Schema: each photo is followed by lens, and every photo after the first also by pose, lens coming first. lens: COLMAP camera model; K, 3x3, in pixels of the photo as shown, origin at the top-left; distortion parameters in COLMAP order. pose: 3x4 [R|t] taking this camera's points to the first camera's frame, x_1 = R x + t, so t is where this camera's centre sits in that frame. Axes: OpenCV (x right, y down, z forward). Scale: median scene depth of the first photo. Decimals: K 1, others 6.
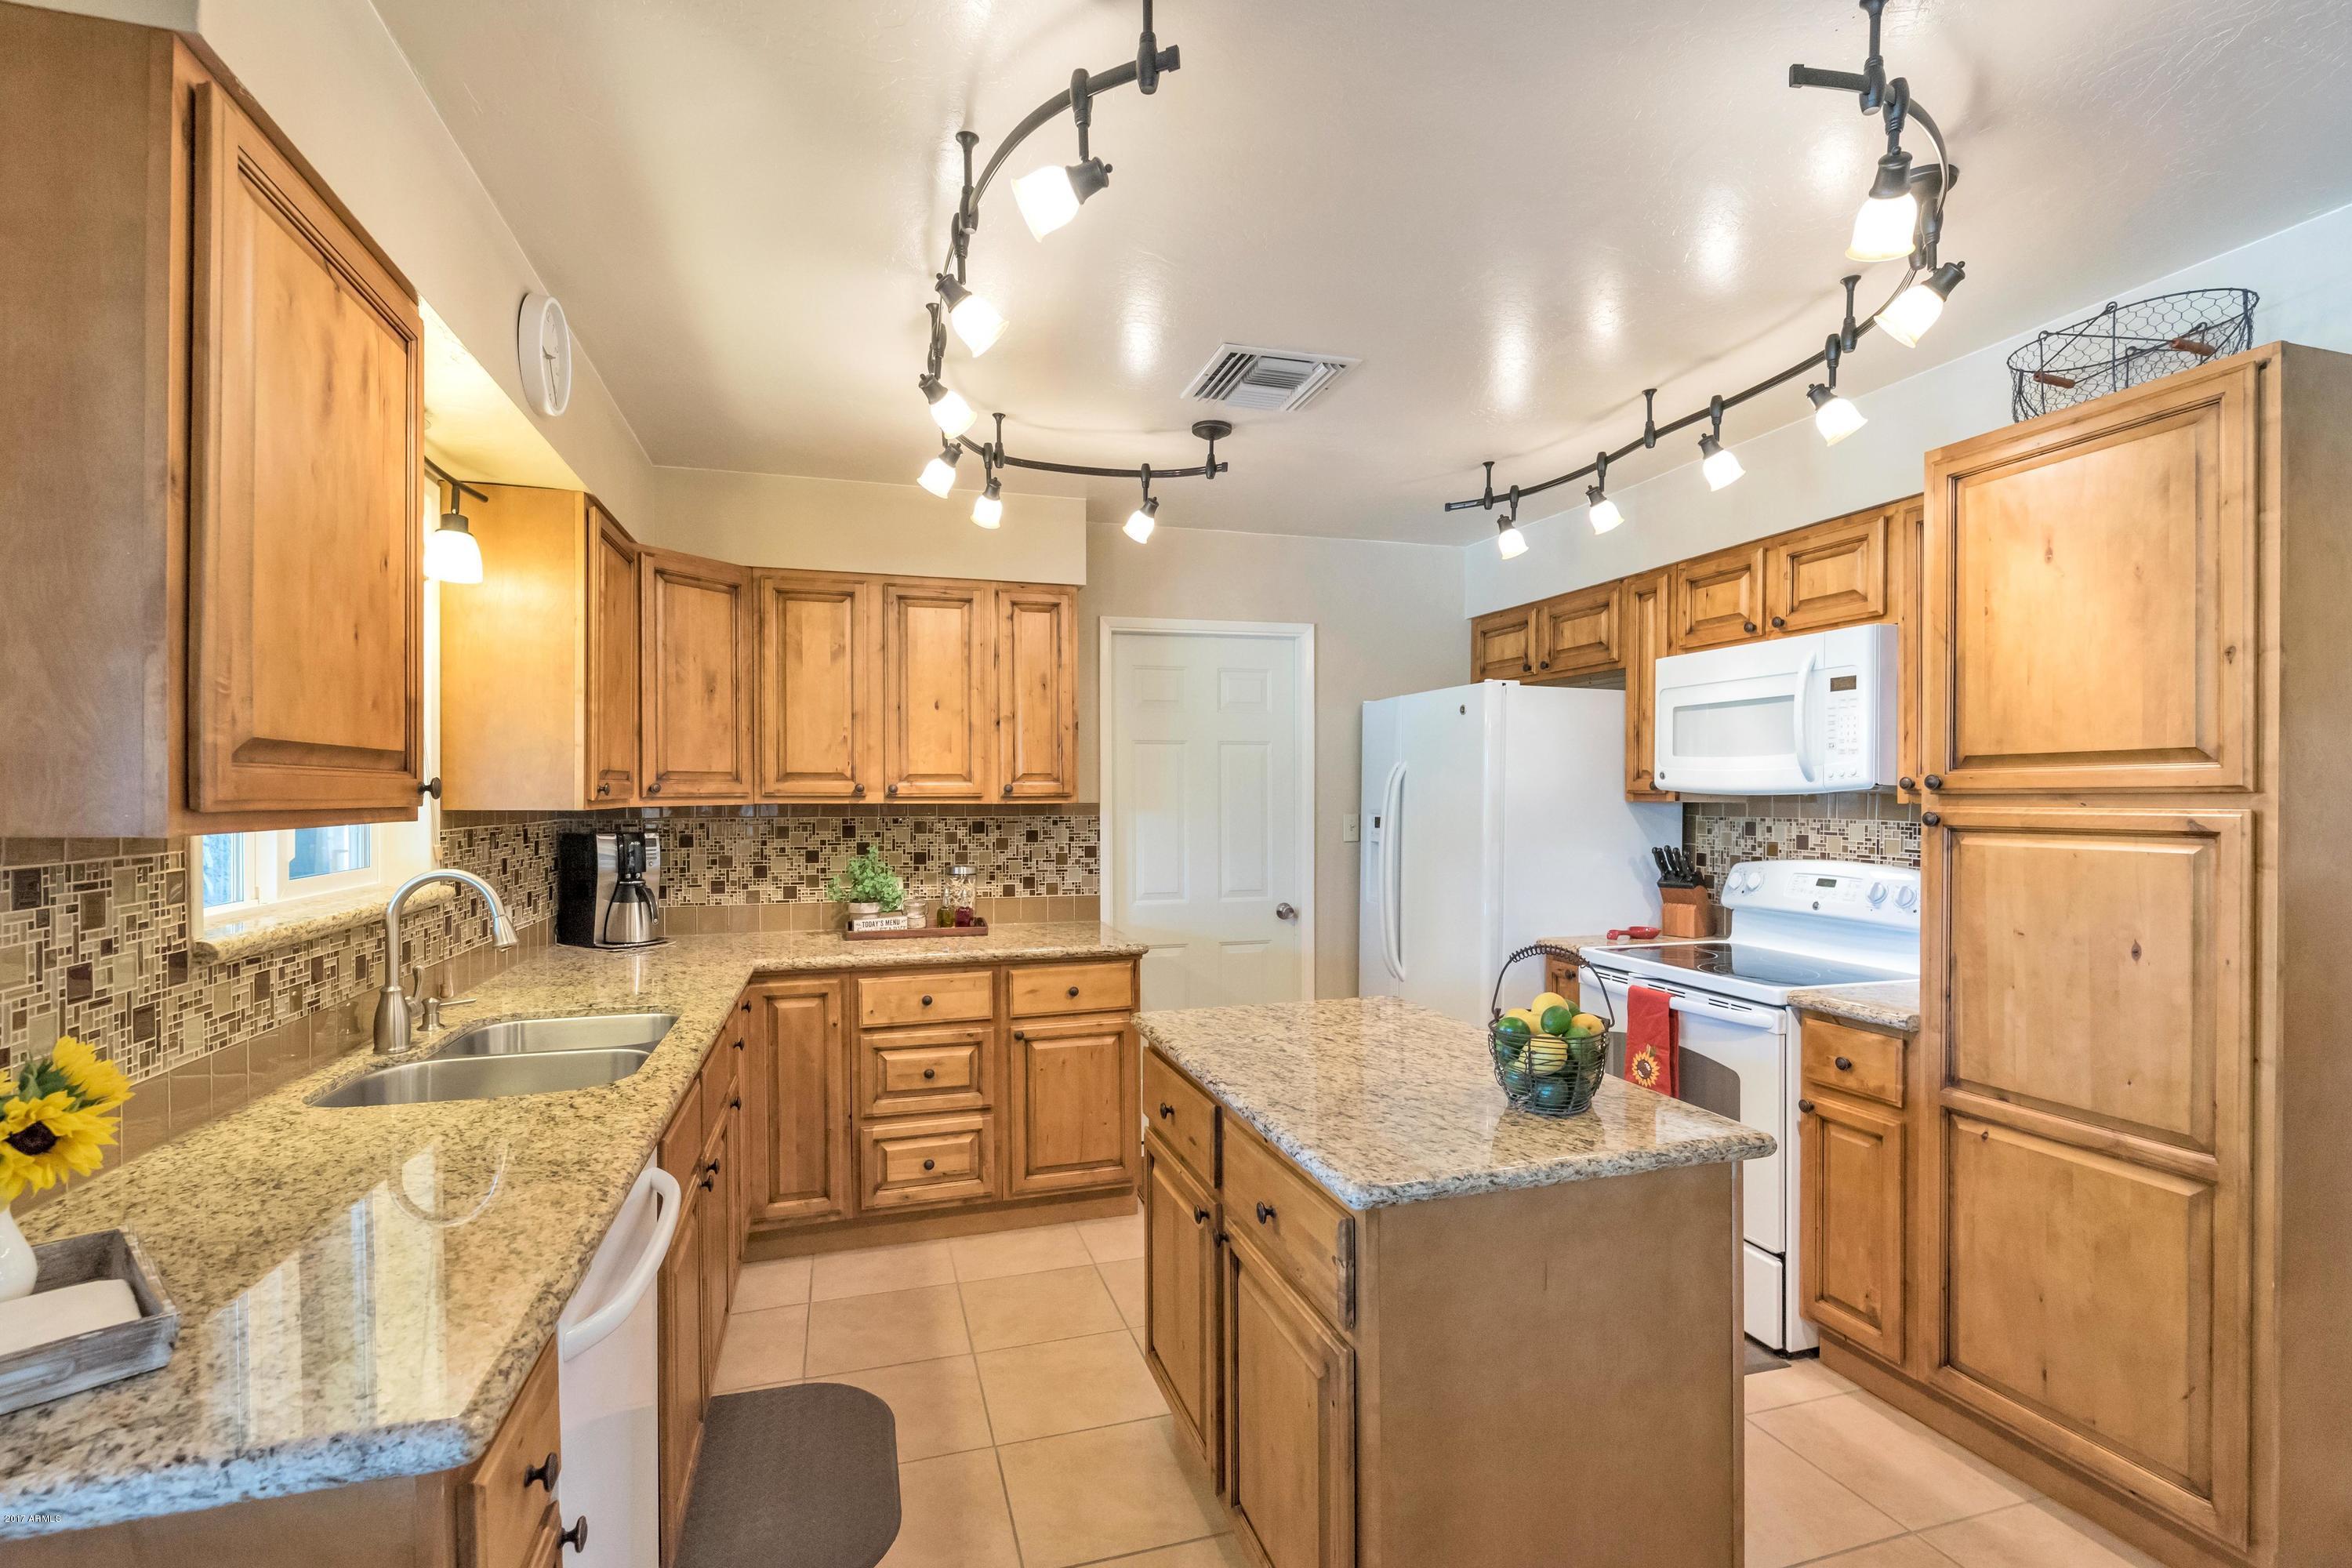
lens RADIAL K [[1075.3, 0, 1167.4], [0, 1075.3, 800.6], [0, 0, 1]] dist [0.023619, -0.010471]
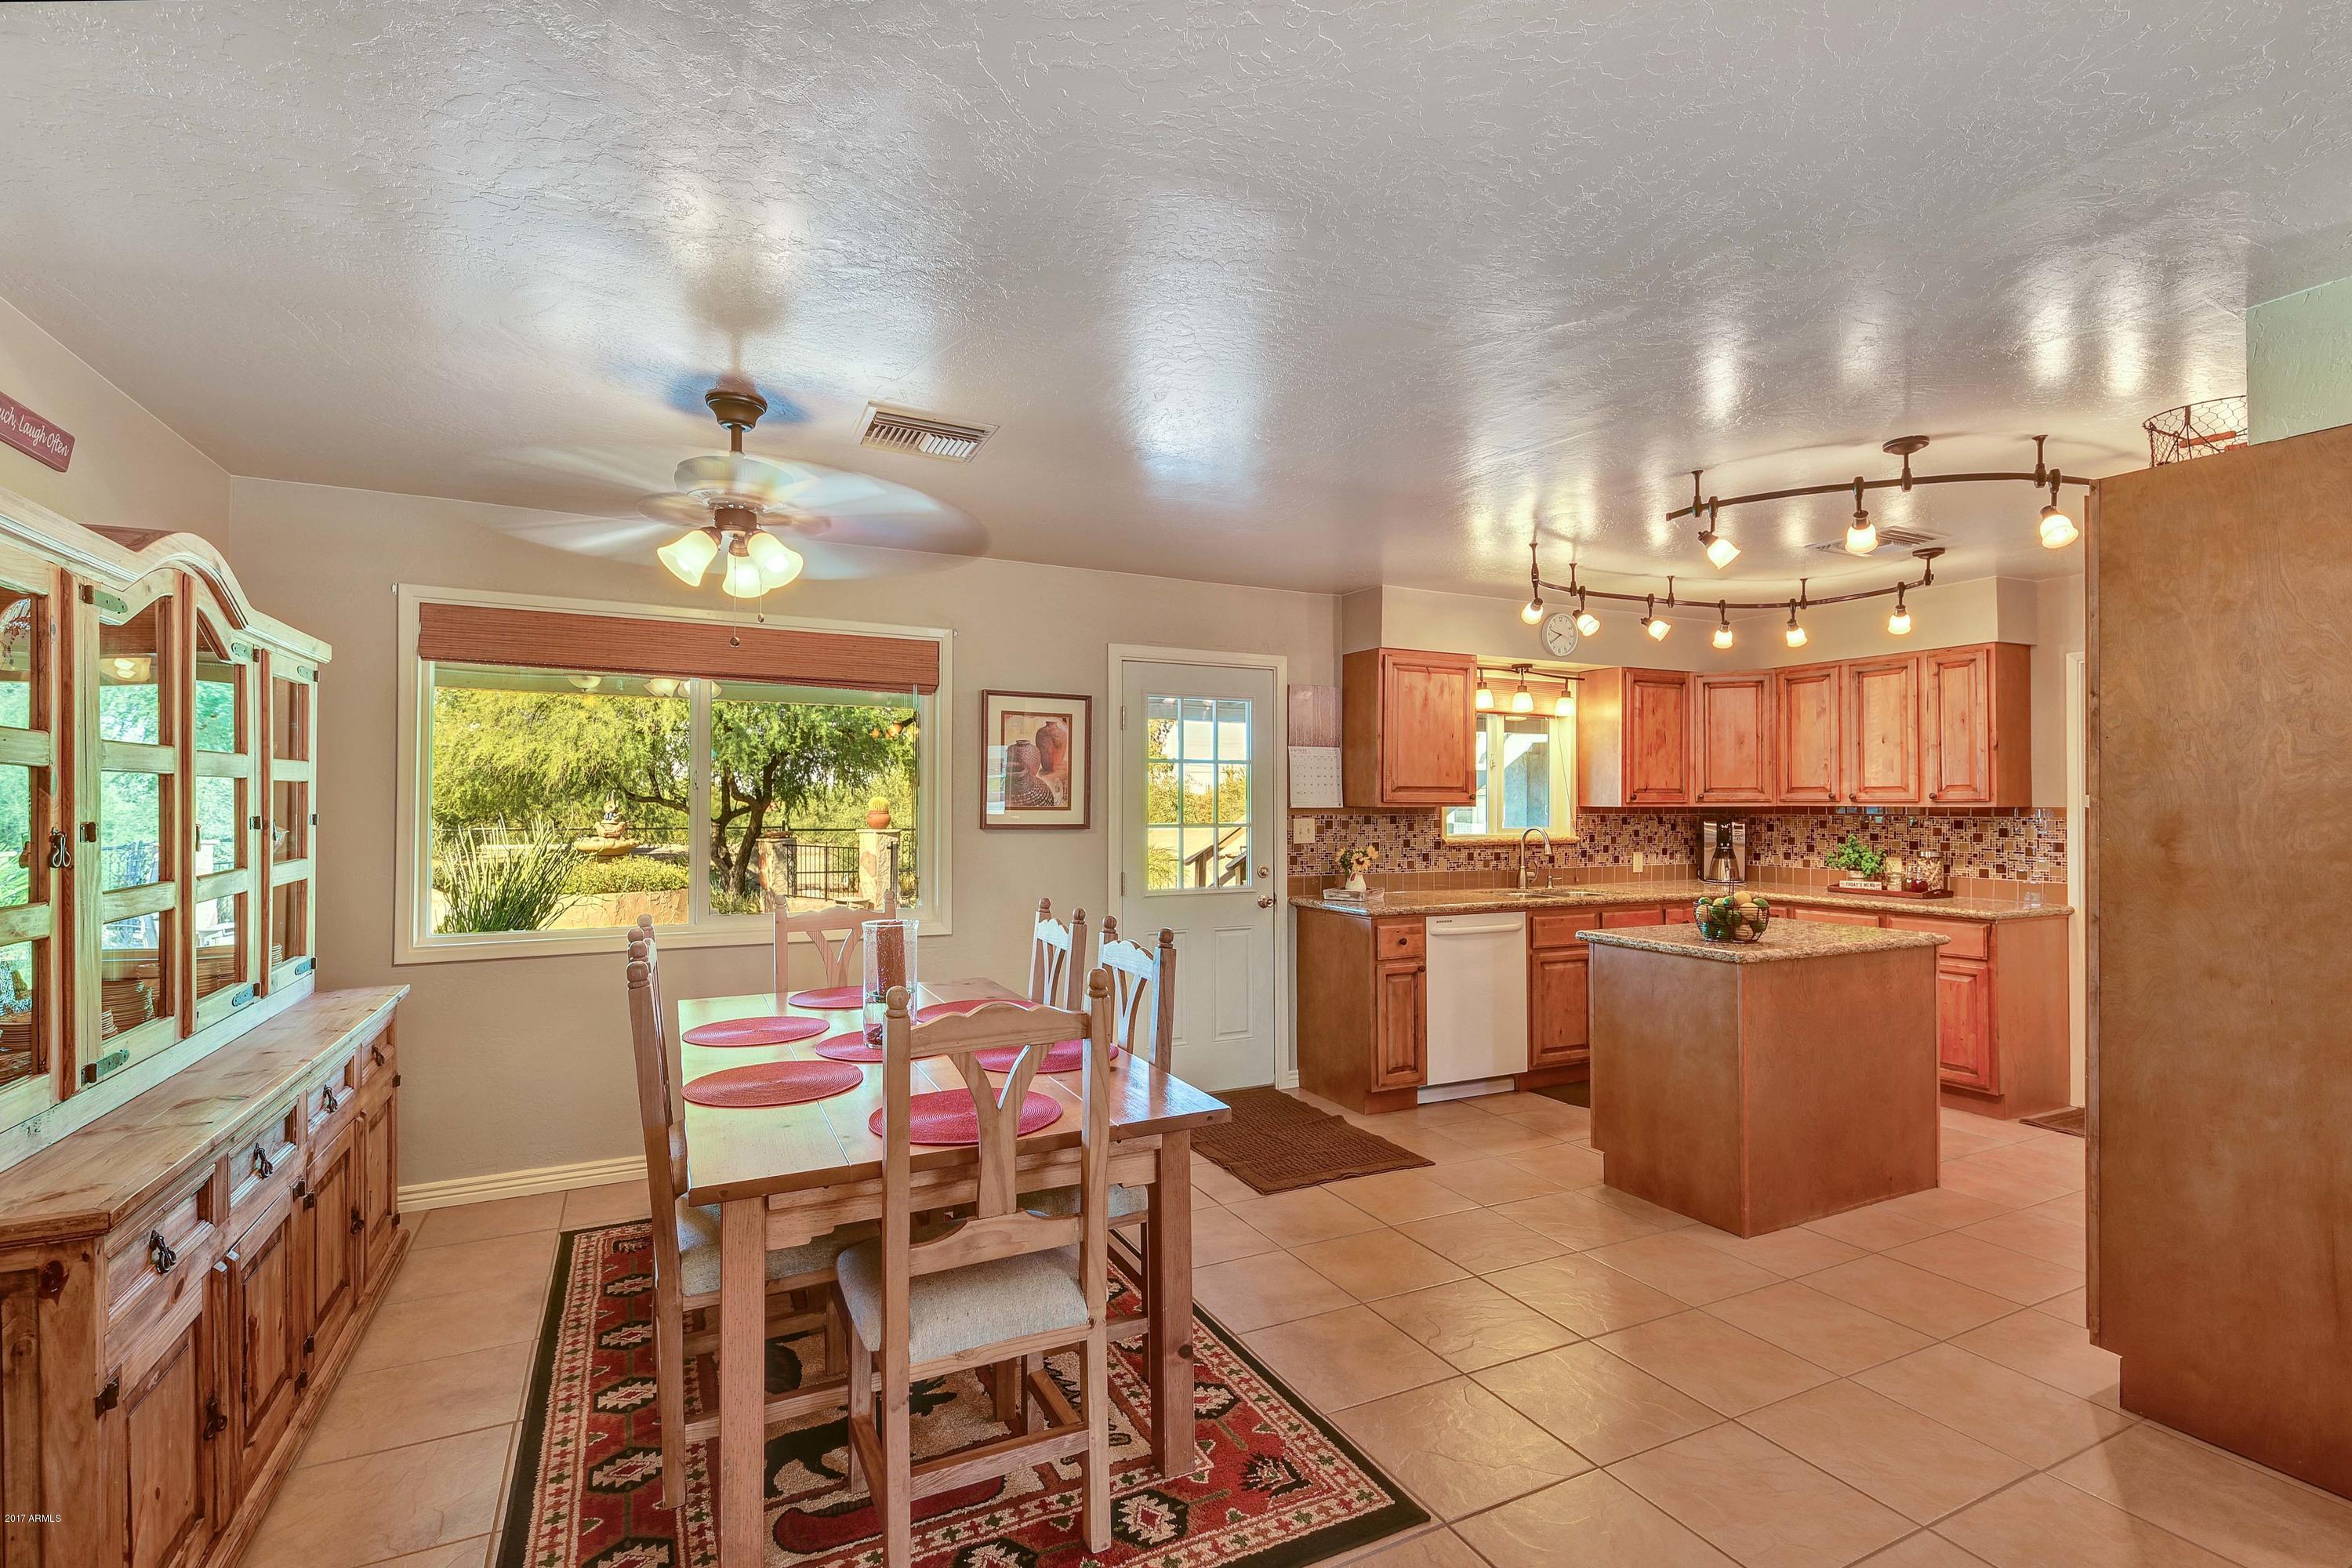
lens RADIAL K [[1075.3, 0, 1167.4], [0, 1075.3, 800.6], [0, 0, 1]] dist [0.023619, -0.010471]
pose [[0.169444, 0.000581, -0.985540, 1.077567], [-0.008316, 0.999965, -0.000840, 0.004143], [0.985505, 0.008338, 0.169443, -0.227705]]
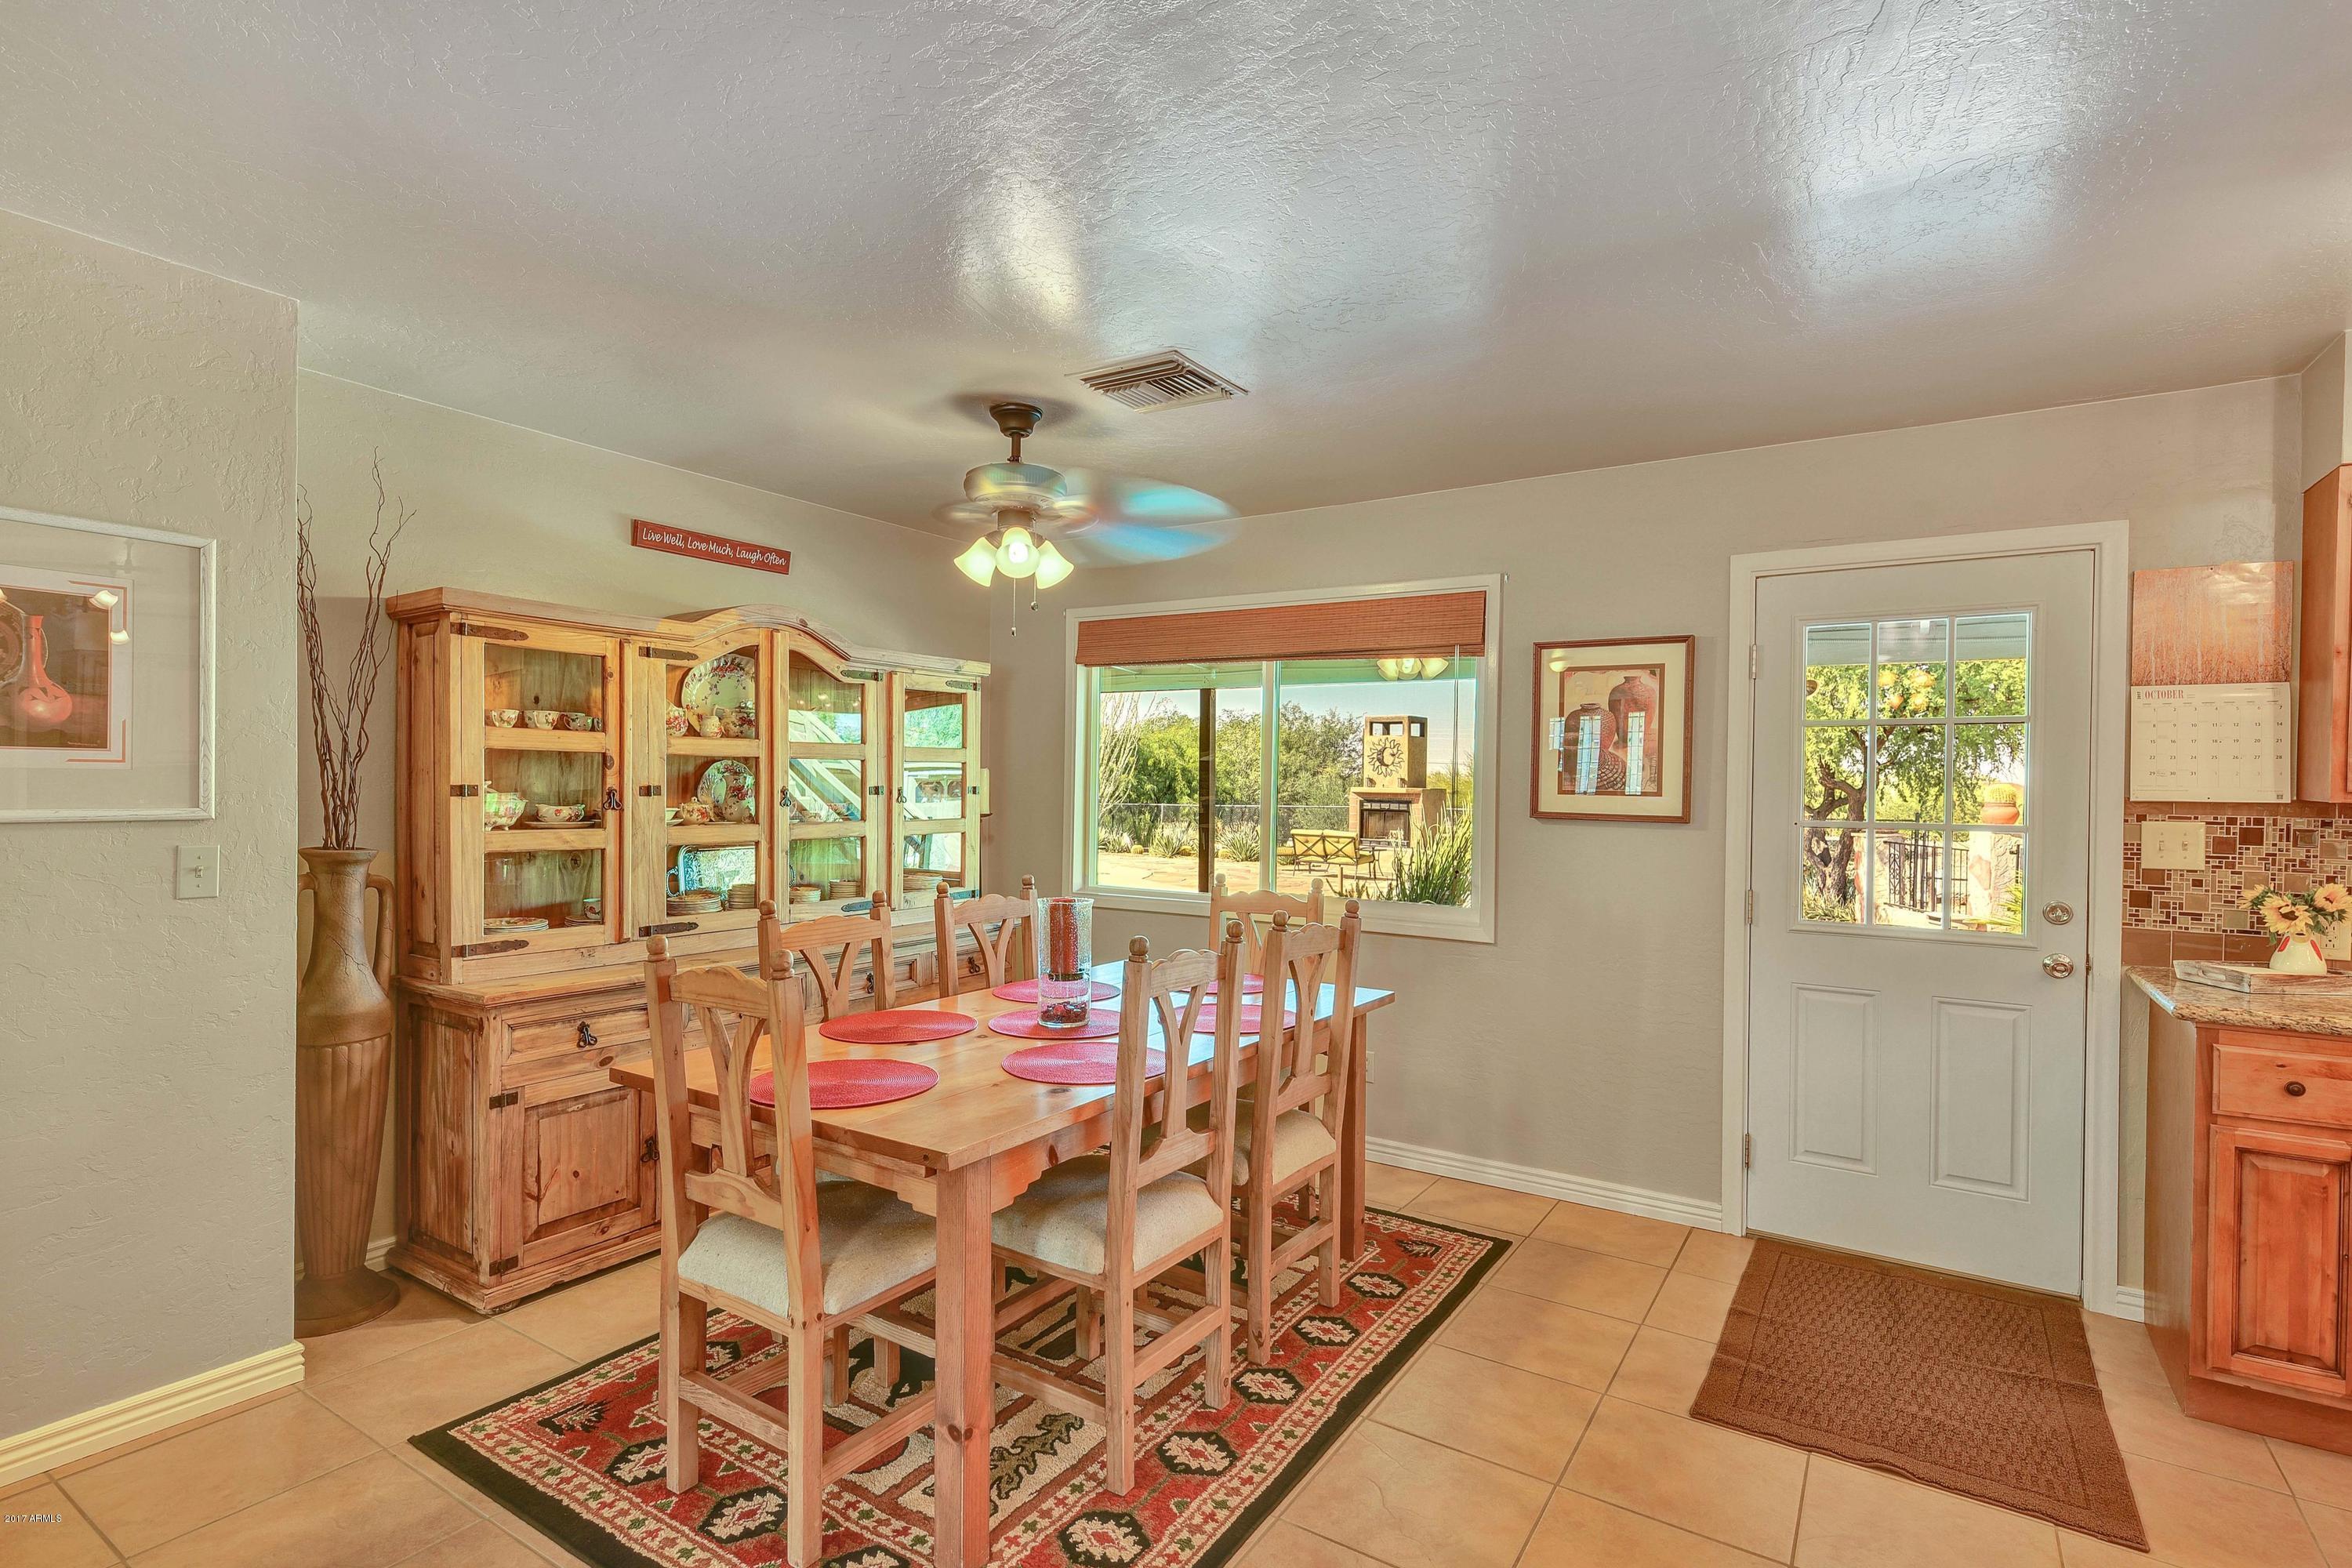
lens RADIAL K [[1129.2, 0, 1181.1], [0, 1129.2, 799.0], [0, 0, 1]] dist [0.010399, -0.000557]
pose [[-0.759134, 0.002185, -0.650931, 0.742709], [-0.015931, 0.999632, 0.021935, 0.002598], [0.650740, 0.027022, -0.758820, 0.351014]]
